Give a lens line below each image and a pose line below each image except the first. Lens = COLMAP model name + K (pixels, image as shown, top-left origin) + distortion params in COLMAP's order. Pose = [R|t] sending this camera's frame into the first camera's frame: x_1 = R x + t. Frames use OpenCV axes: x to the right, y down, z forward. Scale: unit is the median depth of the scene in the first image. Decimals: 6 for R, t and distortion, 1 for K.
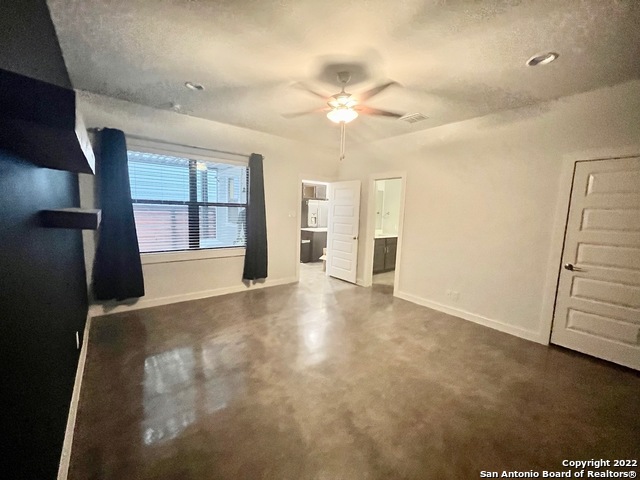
lens RADIAL K [[262.2, 0, 319.1], [0, 262.2, 240.5], [0, 0, 1]] dist [0.002634, -0.000011]
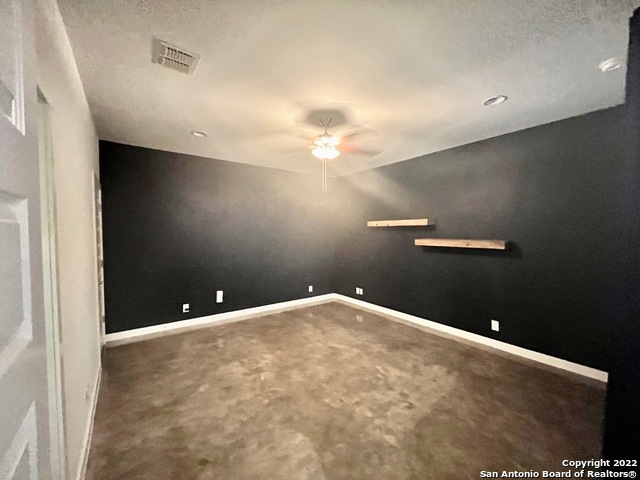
lens RADIAL K [[262.2, 0, 320.5], [0, 262.2, 241.7], [0, 0, 1]] dist [0.002634, -0.000011]
pose [[-0.998821, -0.032809, 0.035771, 0.051009], [-0.026956, 0.987807, 0.153334, -0.244910], [-0.040365, 0.152189, -0.987527, 1.956610]]
